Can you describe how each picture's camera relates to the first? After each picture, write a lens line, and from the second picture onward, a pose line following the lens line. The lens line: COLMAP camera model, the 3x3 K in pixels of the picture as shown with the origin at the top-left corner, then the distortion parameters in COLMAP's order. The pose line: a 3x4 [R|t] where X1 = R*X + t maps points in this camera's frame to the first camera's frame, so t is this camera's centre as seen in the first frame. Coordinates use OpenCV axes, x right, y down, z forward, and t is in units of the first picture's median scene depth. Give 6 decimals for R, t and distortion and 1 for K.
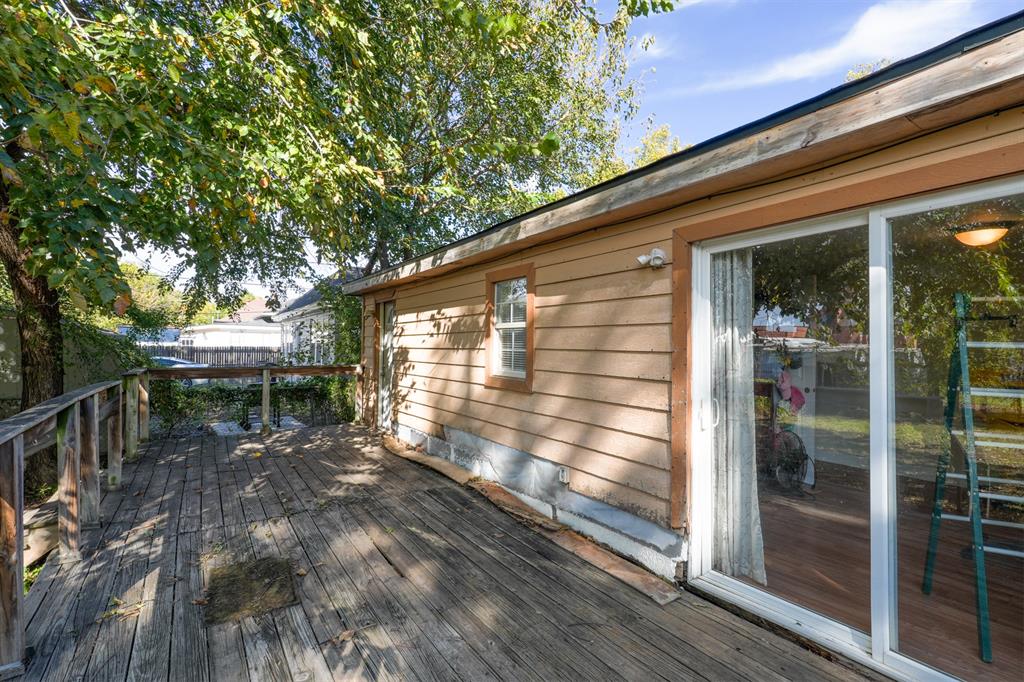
lens RADIAL K [[473.0, 0, 510.5], [0, 473.0, 339.1], [0, 0, 1]] dist [-0.005424, -0.001301]
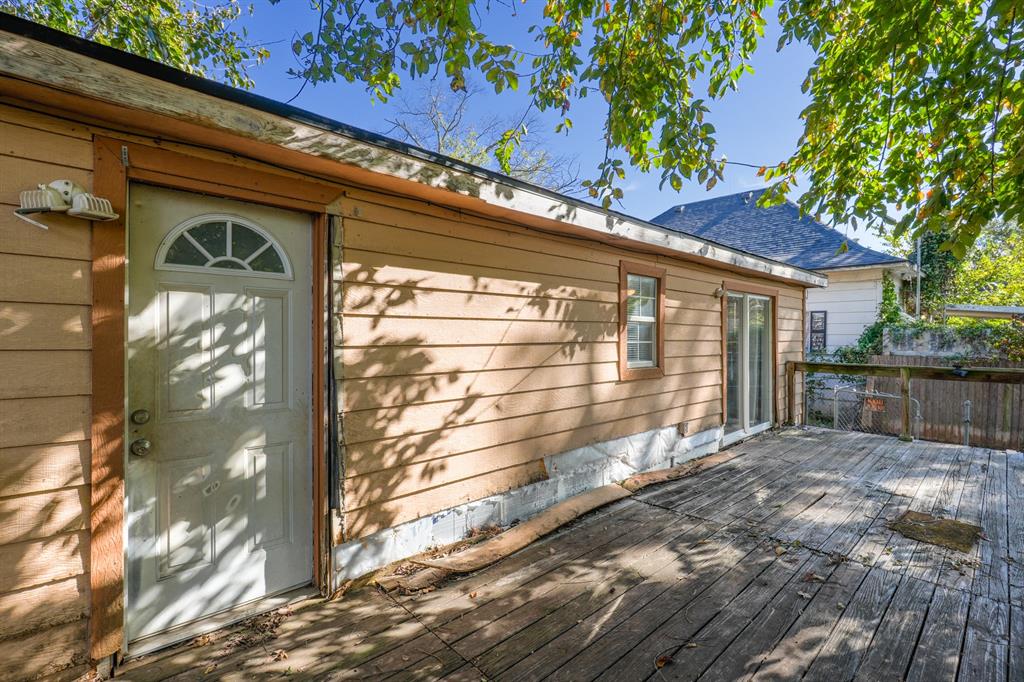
lens RADIAL K [[473.0, 0, 511.3], [0, 473.0, 345.4], [0, 0, 1]] dist [-0.005424, -0.001301]
pose [[-0.159857, -0.015494, 0.987019, -0.939258], [-0.008764, 0.999860, 0.014276, 0.016523], [-0.987101, -0.006369, -0.159970, 1.366587]]
